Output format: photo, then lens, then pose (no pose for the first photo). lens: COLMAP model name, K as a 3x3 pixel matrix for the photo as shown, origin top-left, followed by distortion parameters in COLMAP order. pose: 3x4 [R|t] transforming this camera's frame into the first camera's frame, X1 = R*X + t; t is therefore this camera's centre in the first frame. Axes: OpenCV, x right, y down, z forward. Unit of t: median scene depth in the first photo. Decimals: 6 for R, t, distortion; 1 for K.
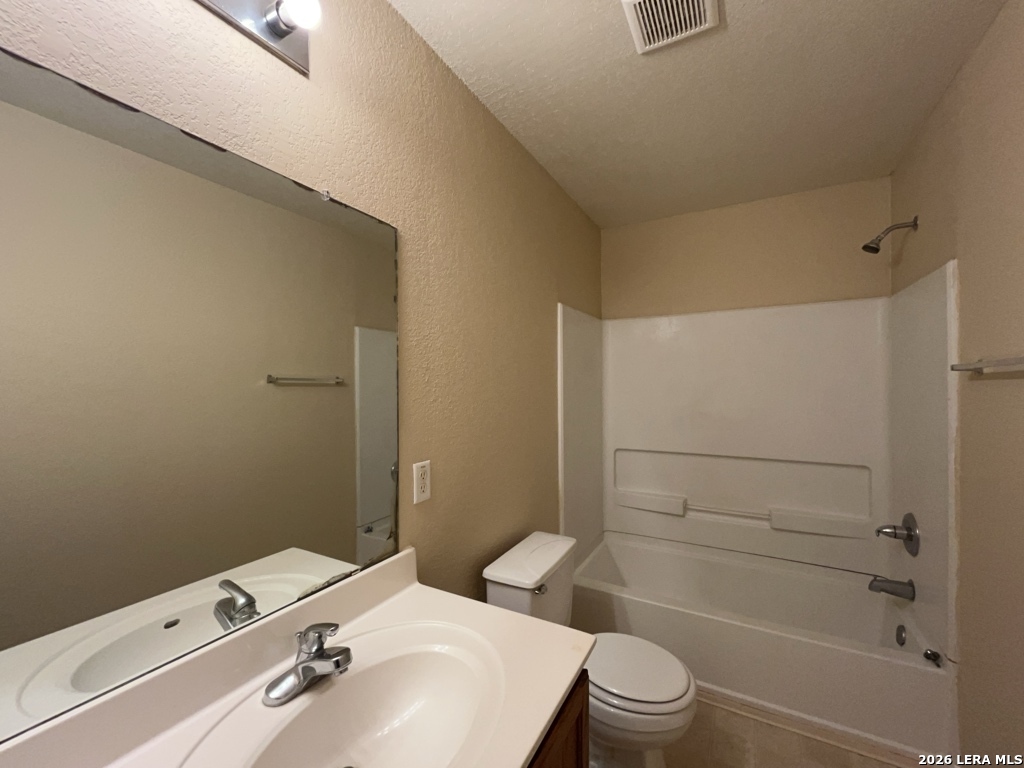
lens RADIAL K [[414.6, 0, 520.5], [0, 414.6, 386.9], [0, 0, 1]] dist [-0.000993, -0.000016]
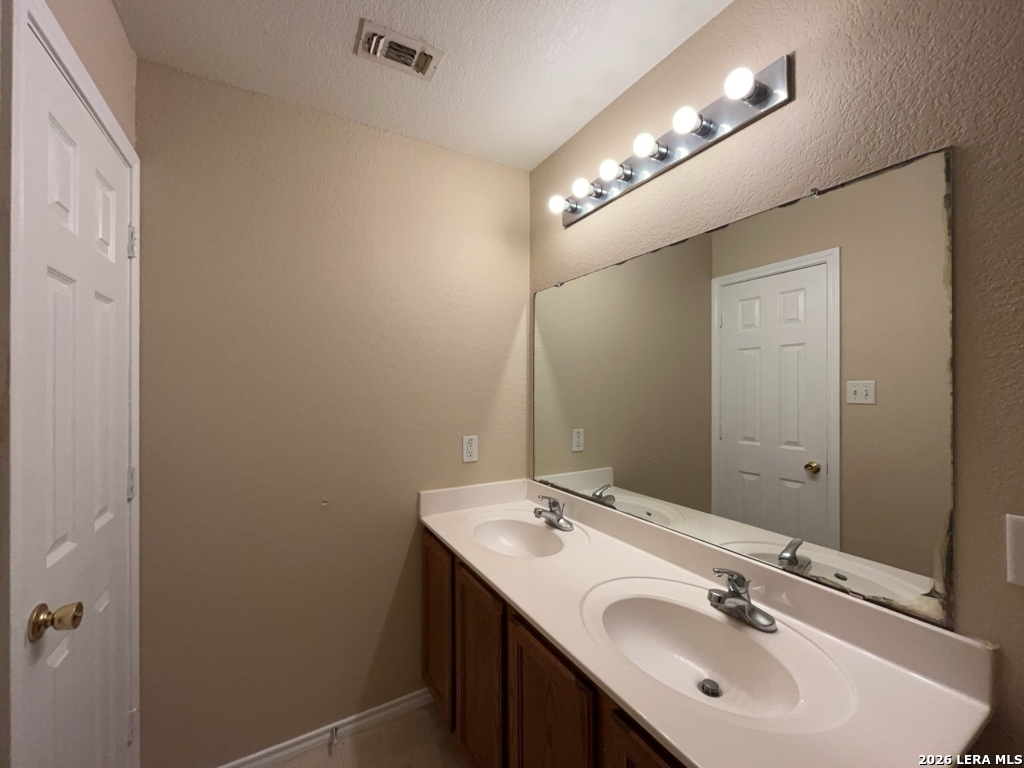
lens RADIAL K [[414.6, 0, 510.3], [0, 414.6, 385.8], [0, 0, 1]] dist [-0.000993, -0.000016]
pose [[-0.521206, 0.009294, -0.853380, 0.354611], [0.012486, 0.999917, 0.003264, -0.004294], [0.853339, -0.008954, -0.521279, 0.408438]]
